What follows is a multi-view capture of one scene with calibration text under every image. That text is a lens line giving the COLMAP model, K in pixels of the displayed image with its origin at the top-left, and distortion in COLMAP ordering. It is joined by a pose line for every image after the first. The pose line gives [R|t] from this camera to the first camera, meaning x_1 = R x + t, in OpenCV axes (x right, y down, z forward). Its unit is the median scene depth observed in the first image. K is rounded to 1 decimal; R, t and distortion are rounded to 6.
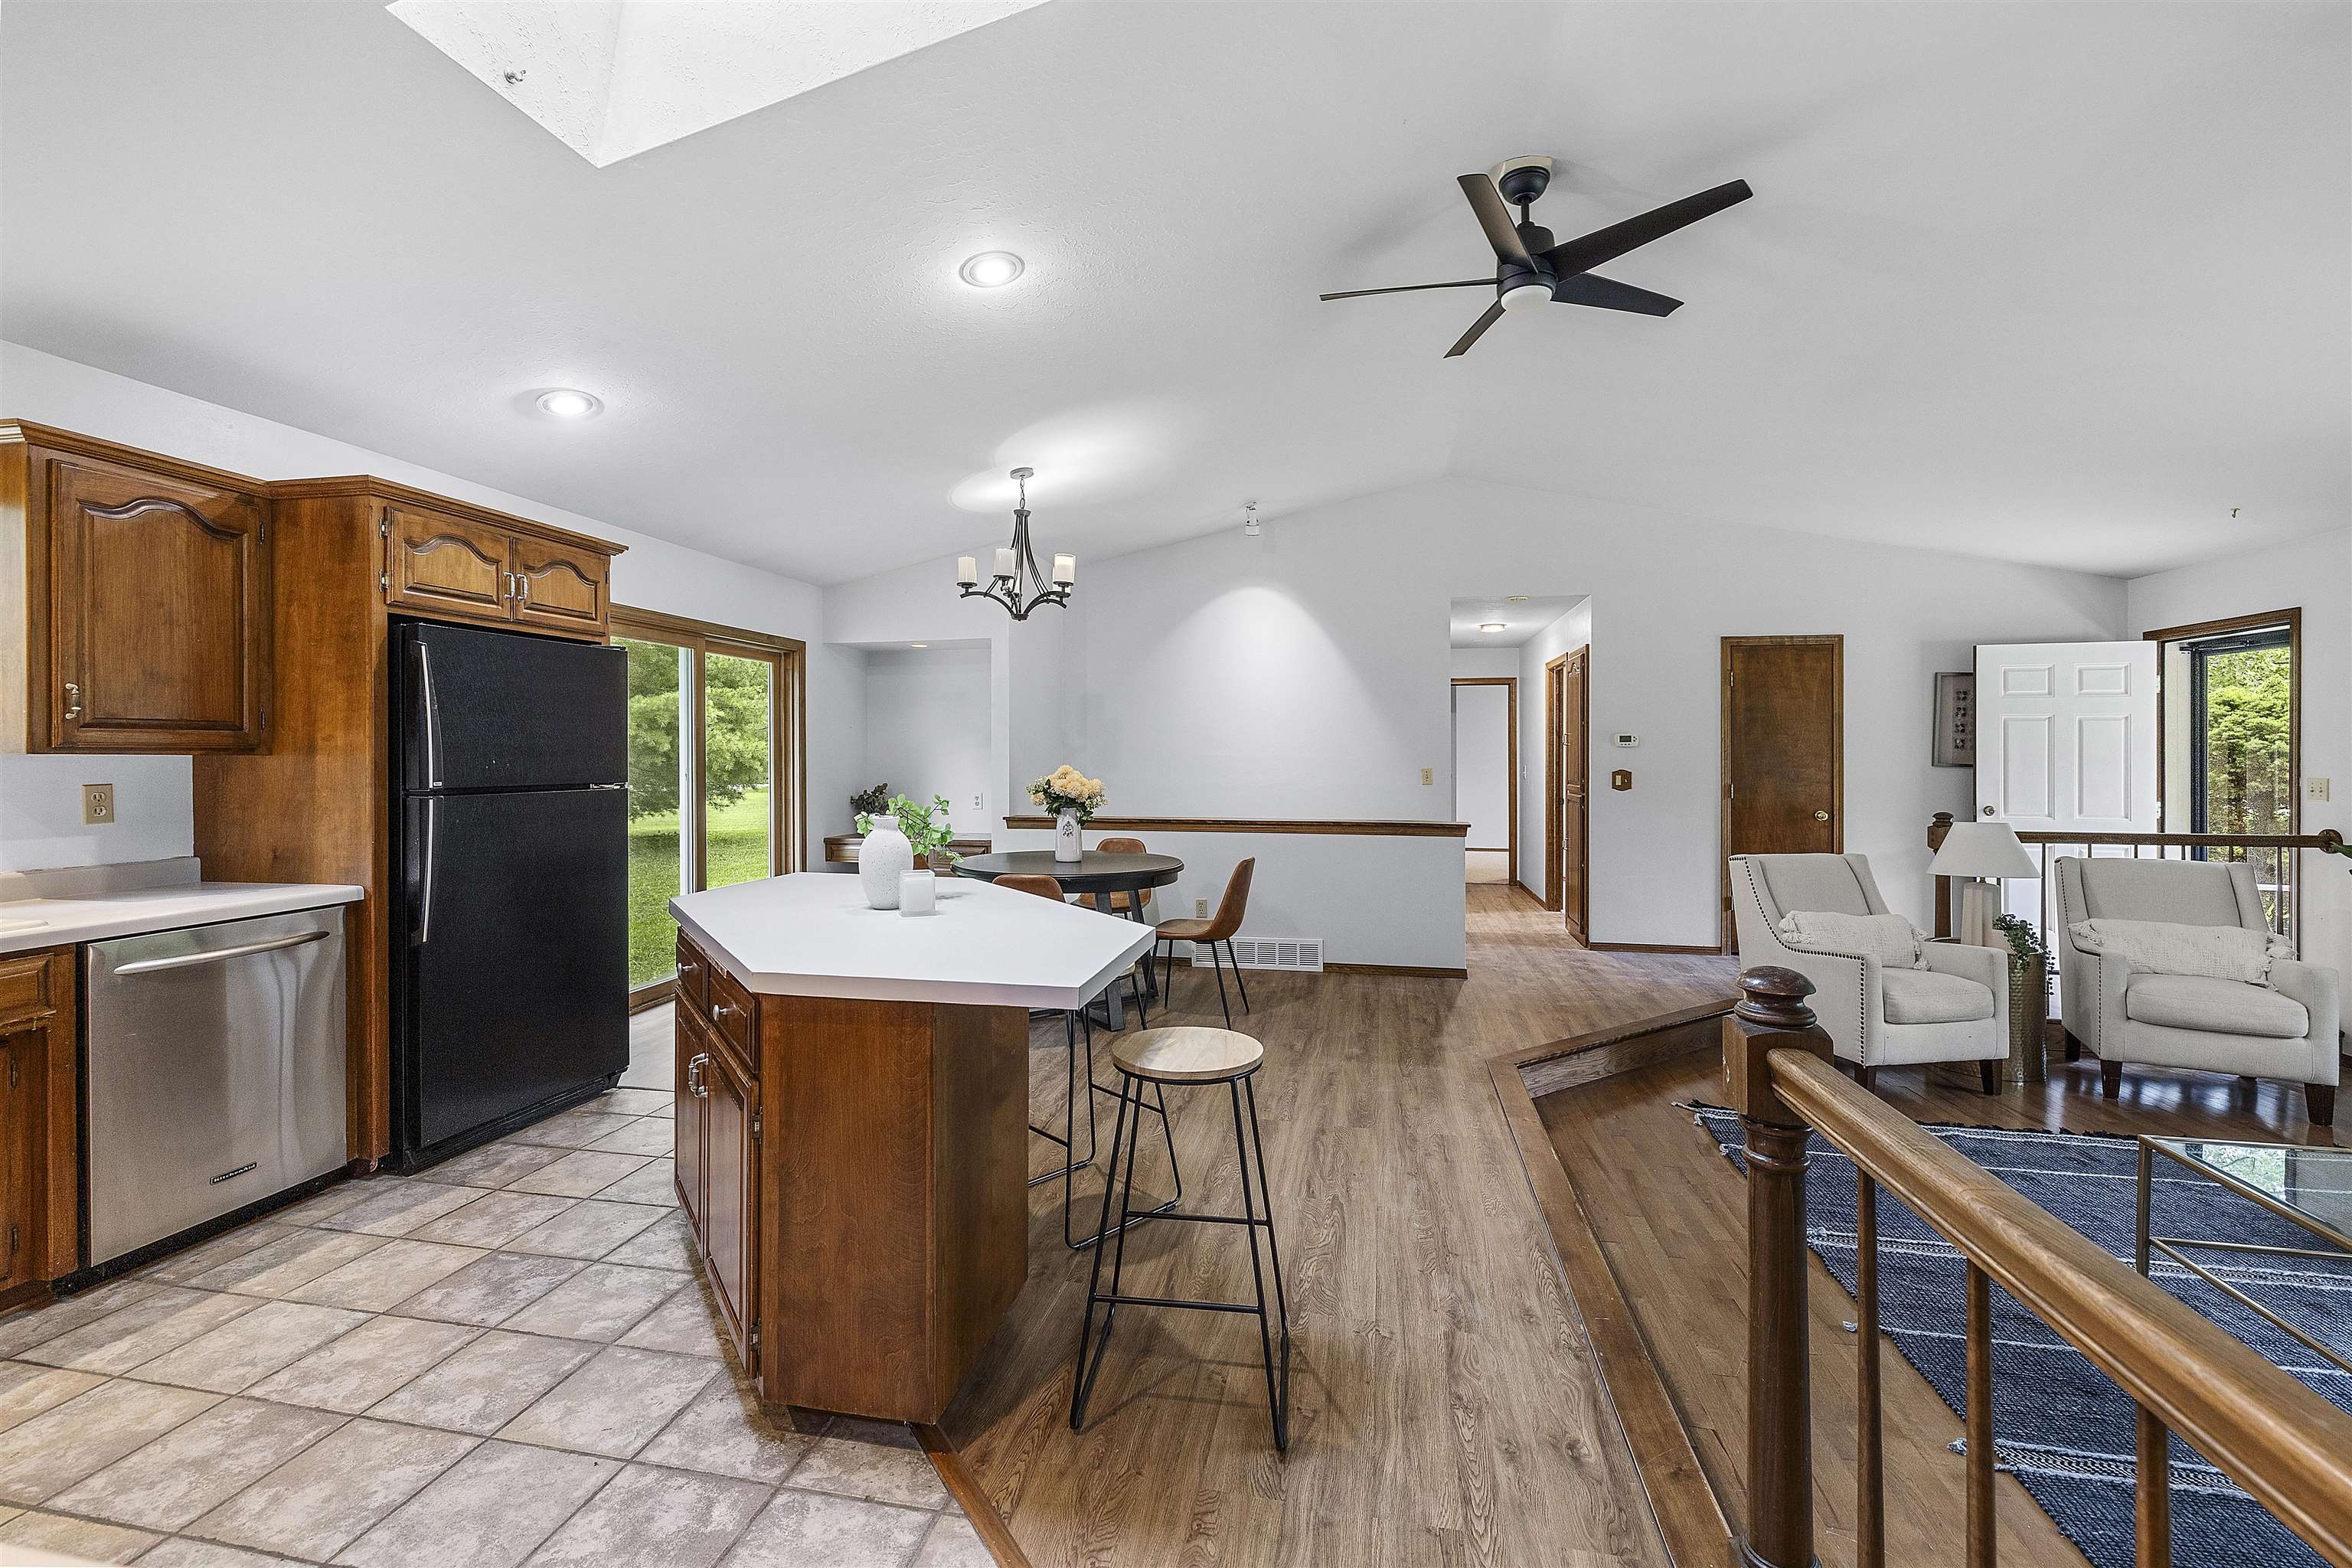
lens RADIAL K [[999.5, 0, 1179.6], [0, 999.5, 757.3], [0, 0, 1]] dist [0.000087, -0.000064]
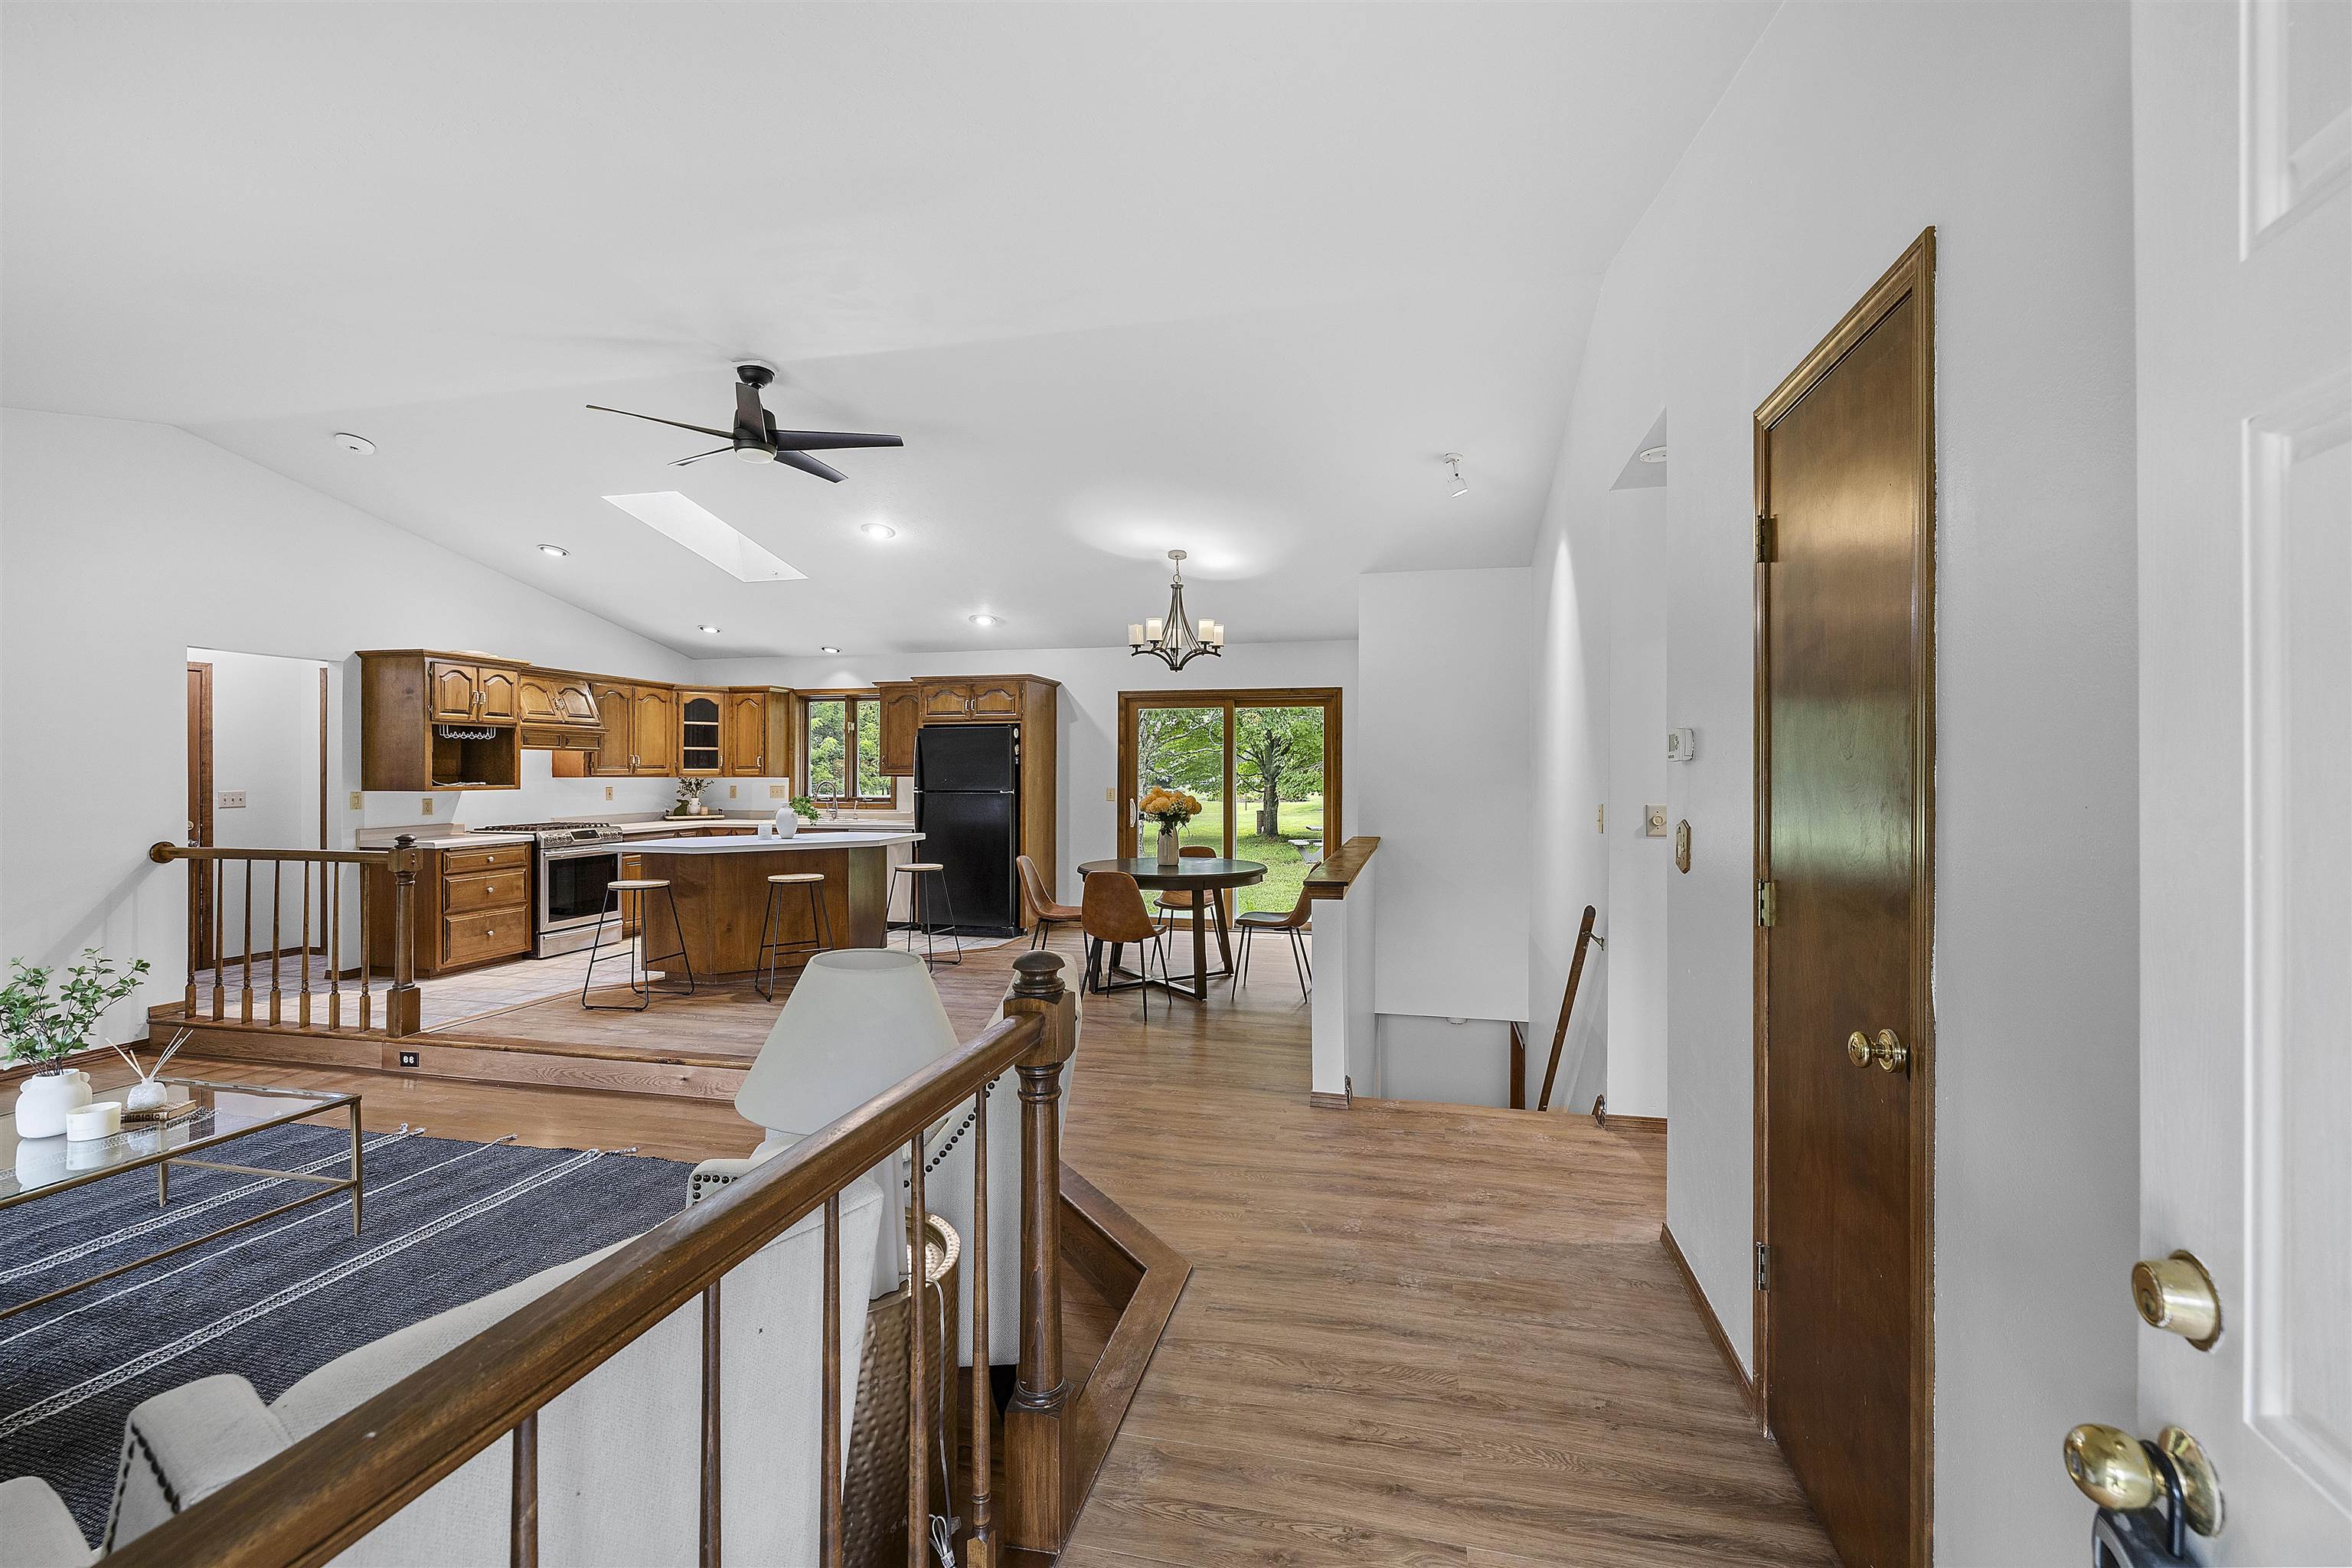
lens RADIAL K [[1002.6, 0, 1179.8], [0, 1002.6, 778.8], [0, 0, 1]] dist [0.002631, -0.000049]
pose [[-0.048361, 0.005355, -0.998816, 1.720245], [-0.005016, 0.999972, 0.005604, -0.015835], [0.998817, 0.005281, -0.048332, 1.660129]]
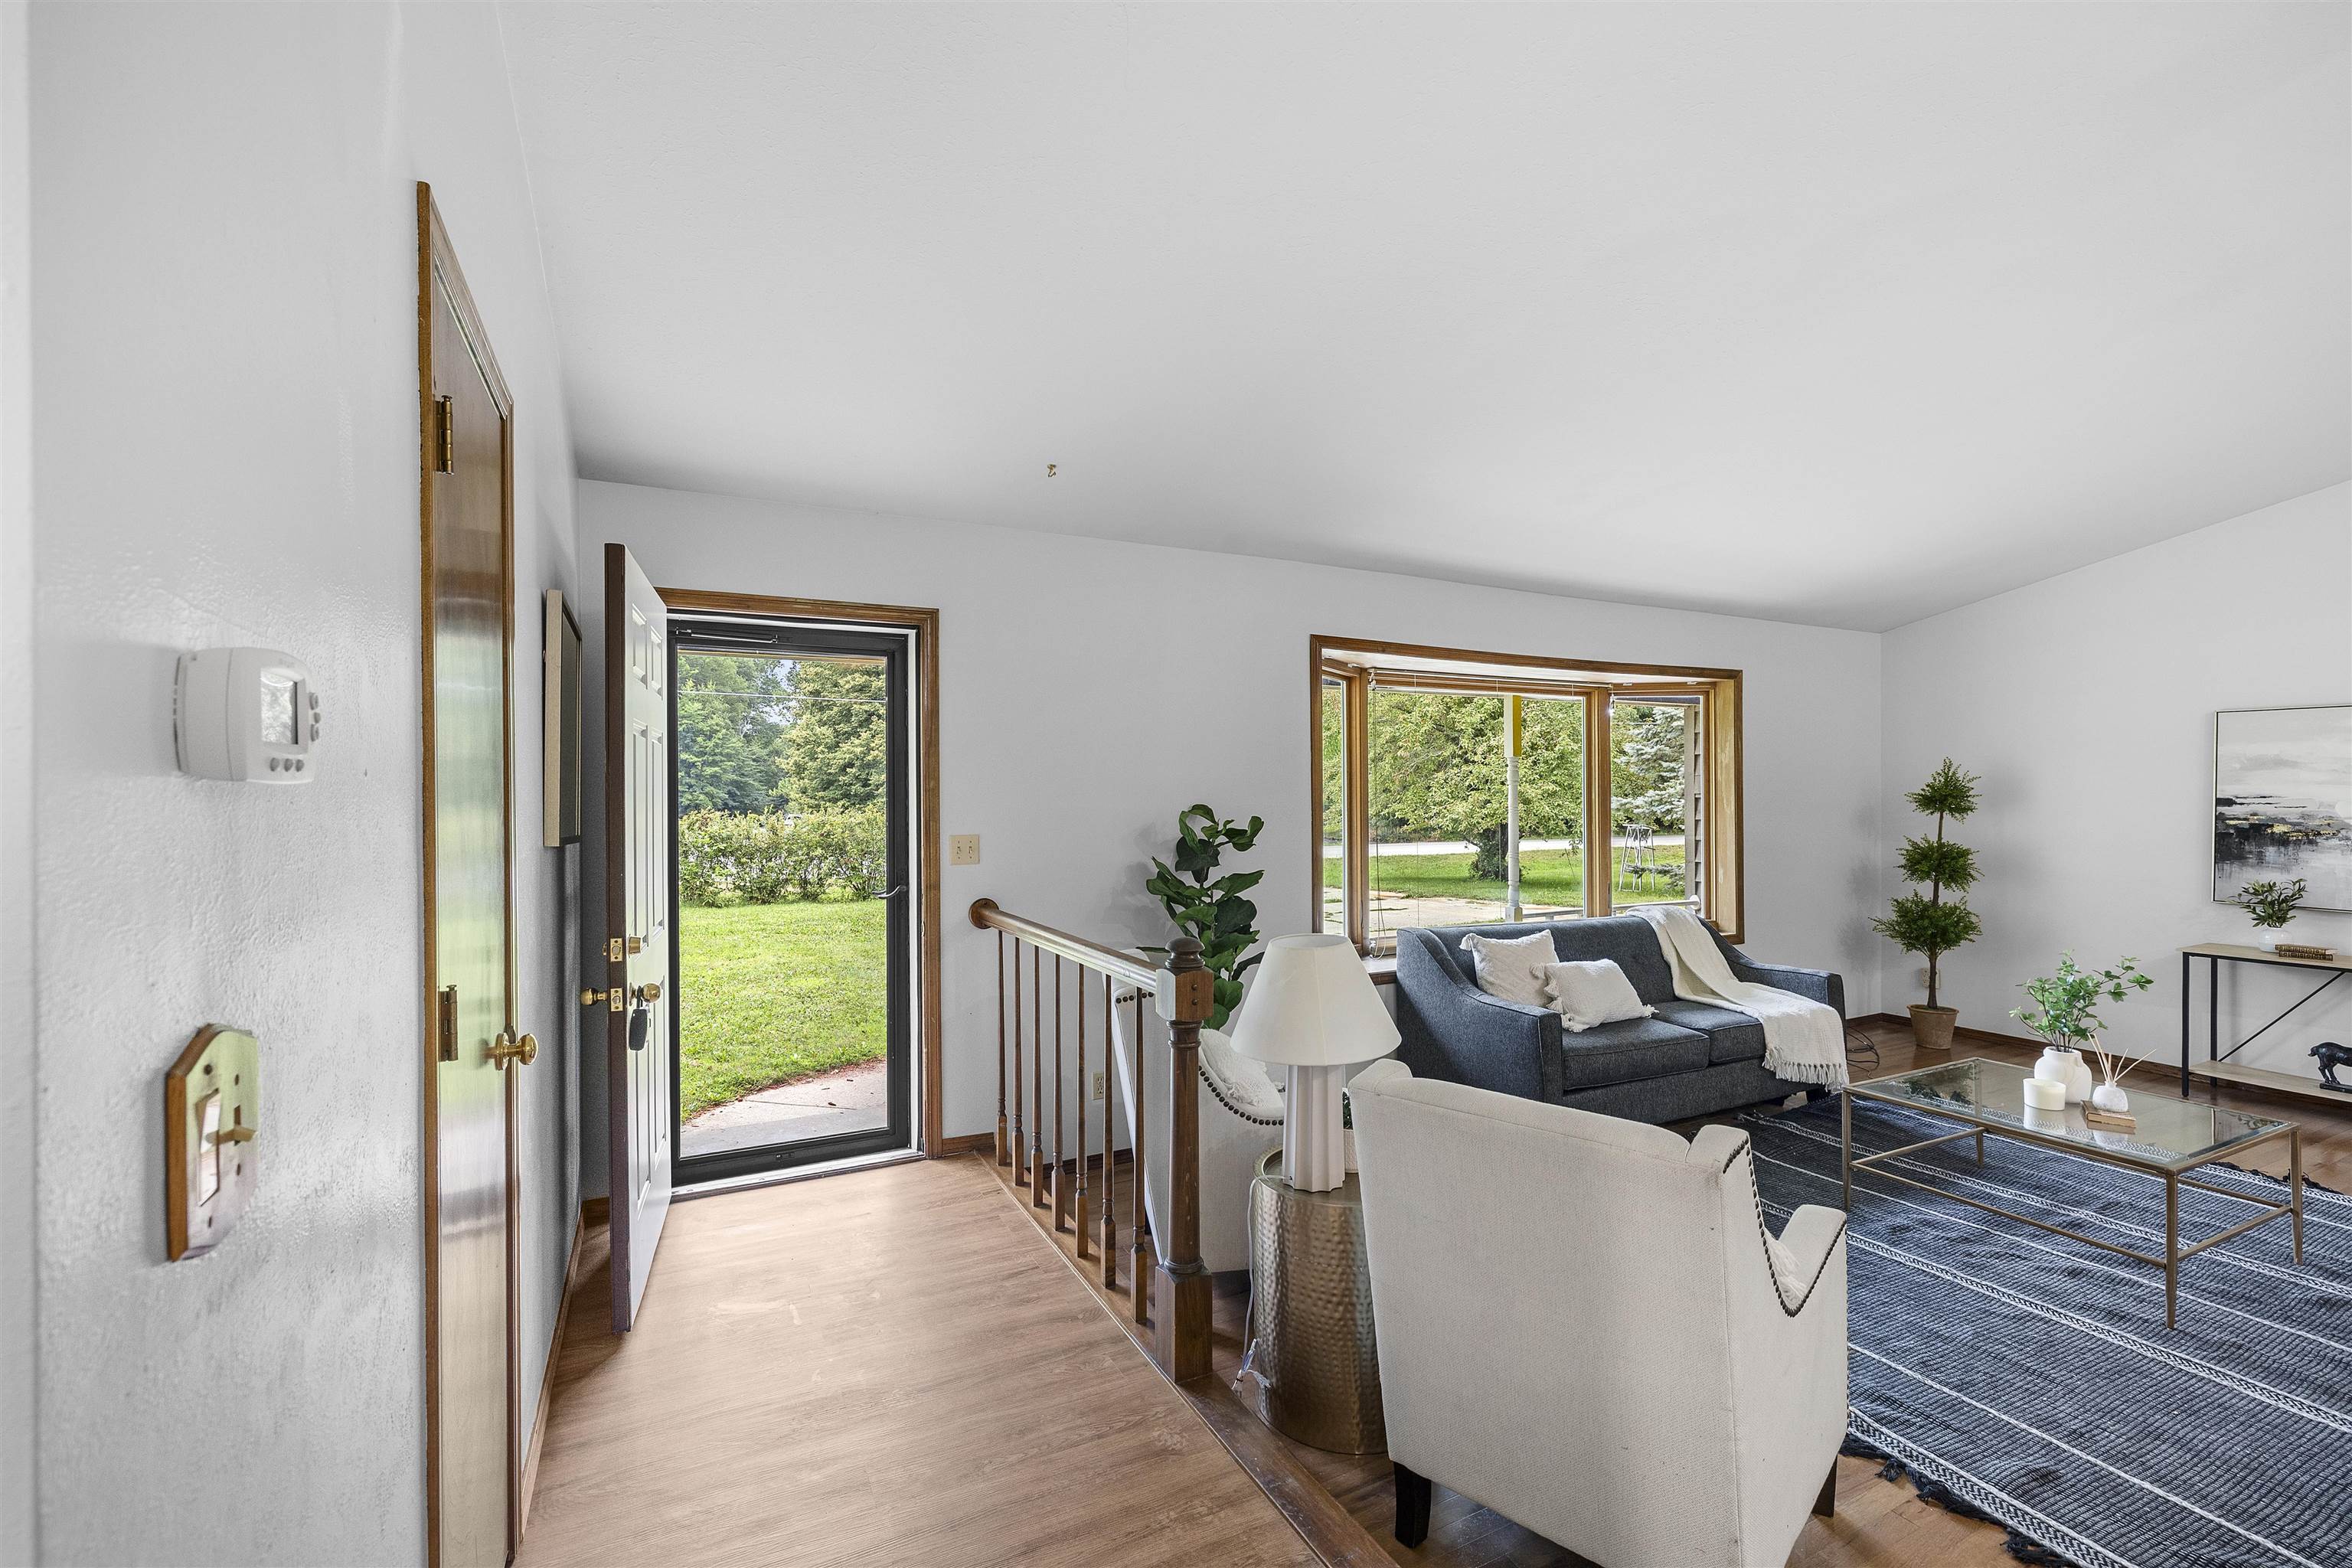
lens RADIAL K [[993.2, 0, 1178.8], [0, 993.2, 796.3], [0, 0, 1]] dist [-0.000911, -0.000214]
pose [[-0.612987, -0.003891, 0.790083, 0.629313], [0.003824, 0.999962, 0.007892, -0.021190], [-0.790084, 0.007859, -0.612949, 1.989029]]
